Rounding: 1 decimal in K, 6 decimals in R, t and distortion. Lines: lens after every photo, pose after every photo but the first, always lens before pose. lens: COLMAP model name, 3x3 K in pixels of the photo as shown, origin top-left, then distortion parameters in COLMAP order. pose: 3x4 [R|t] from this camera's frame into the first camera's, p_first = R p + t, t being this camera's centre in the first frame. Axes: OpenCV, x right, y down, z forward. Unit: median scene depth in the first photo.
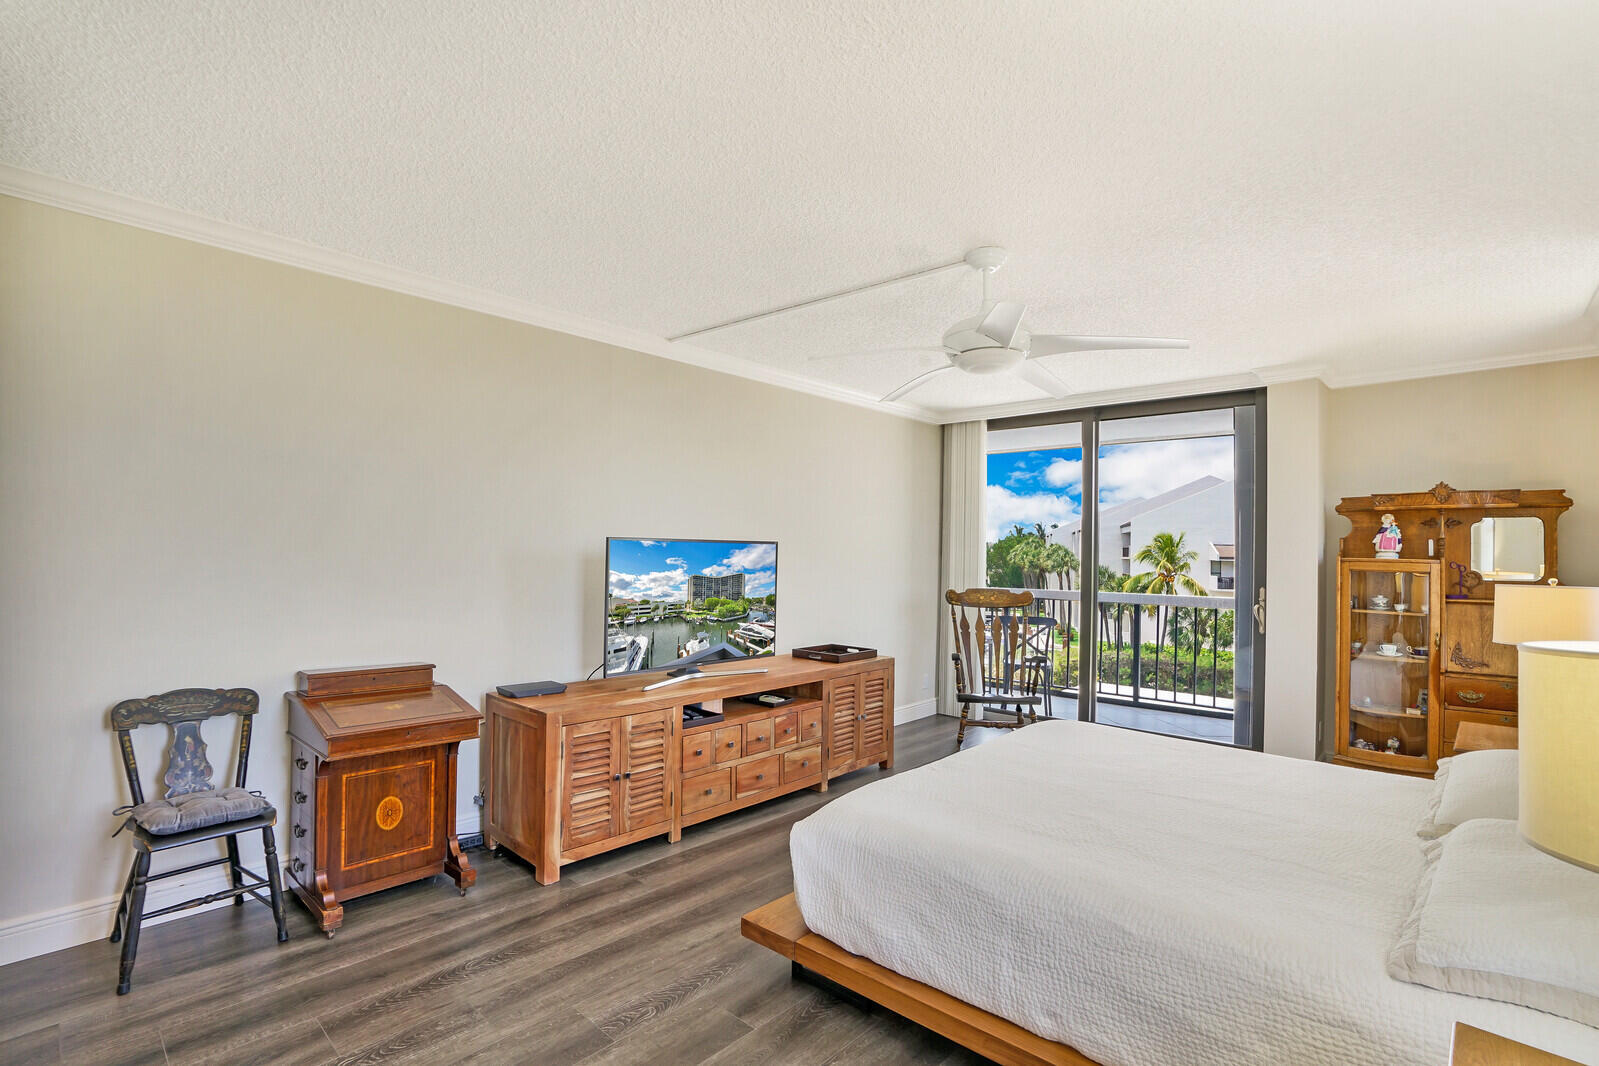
lens RADIAL K [[761.4, 0, 801.1], [0, 761.4, 545.4], [0, 0, 1]] dist [-0.003651, -0.000261]
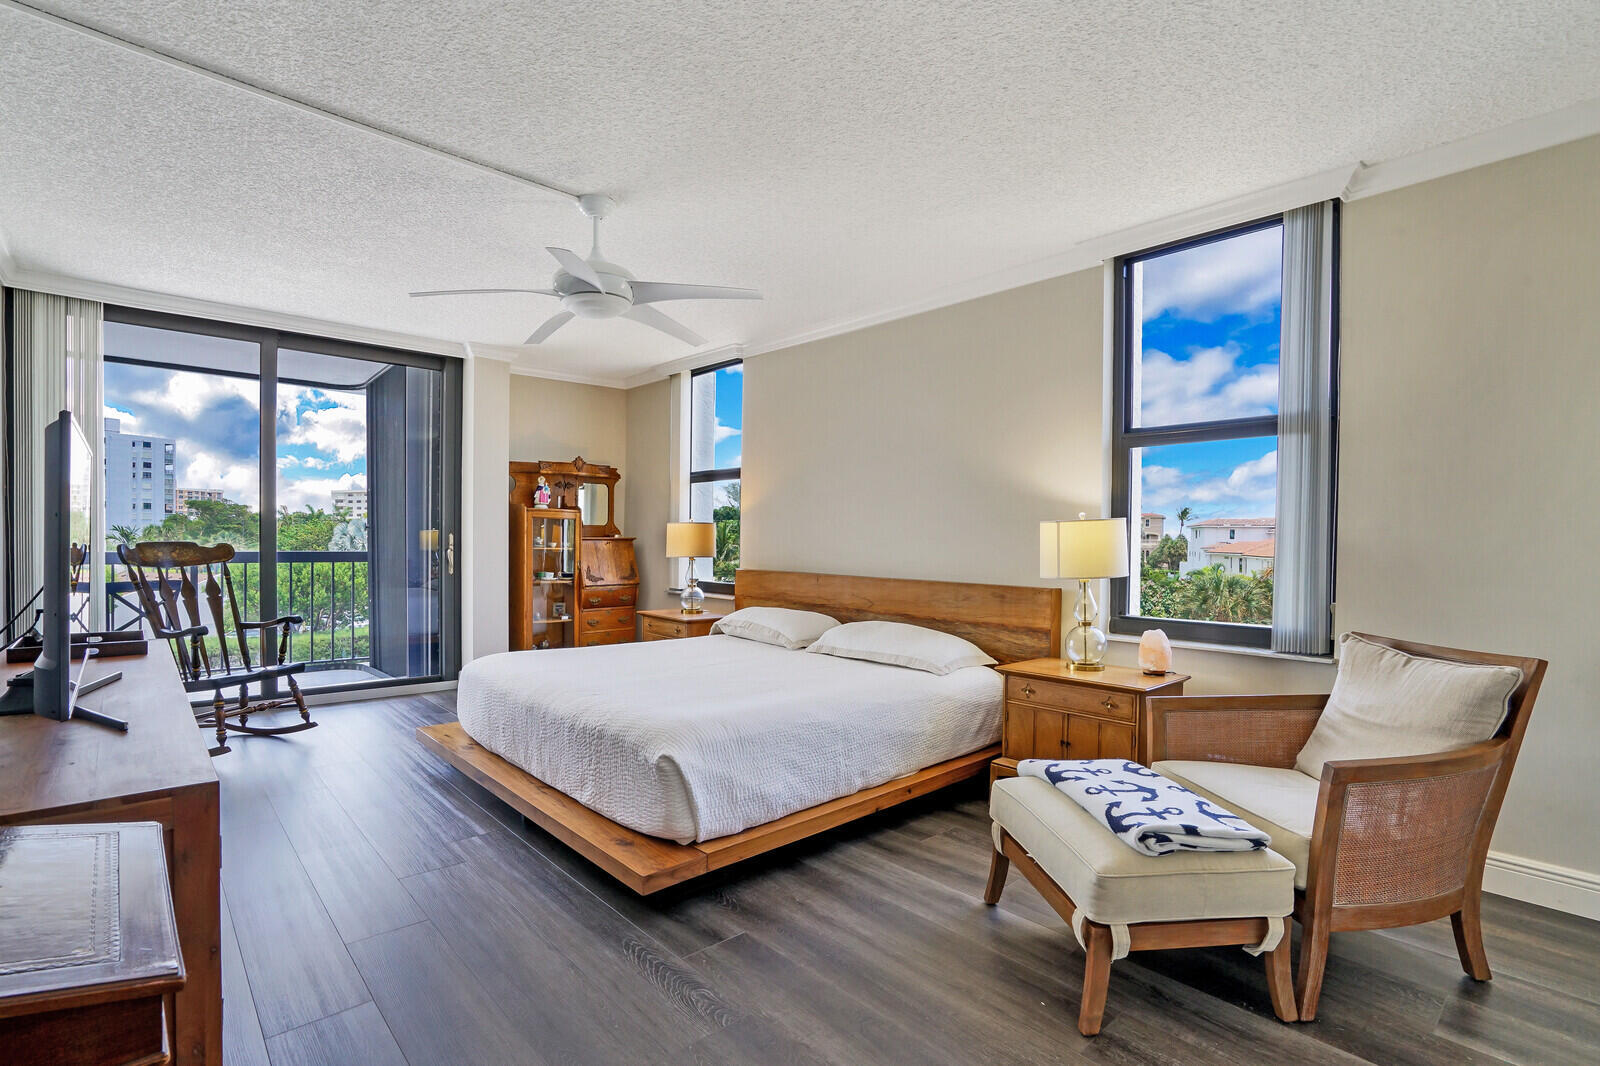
lens RADIAL K [[761.9, 0, 801.6], [0, 761.9, 545.4], [0, 0, 1]] dist [-0.003651, -0.000261]
pose [[0.087417, -0.024042, 0.995882, -0.539726], [-0.013213, 0.999593, 0.025291, 0.041431], [-0.996084, -0.015370, 0.087064, 0.423515]]
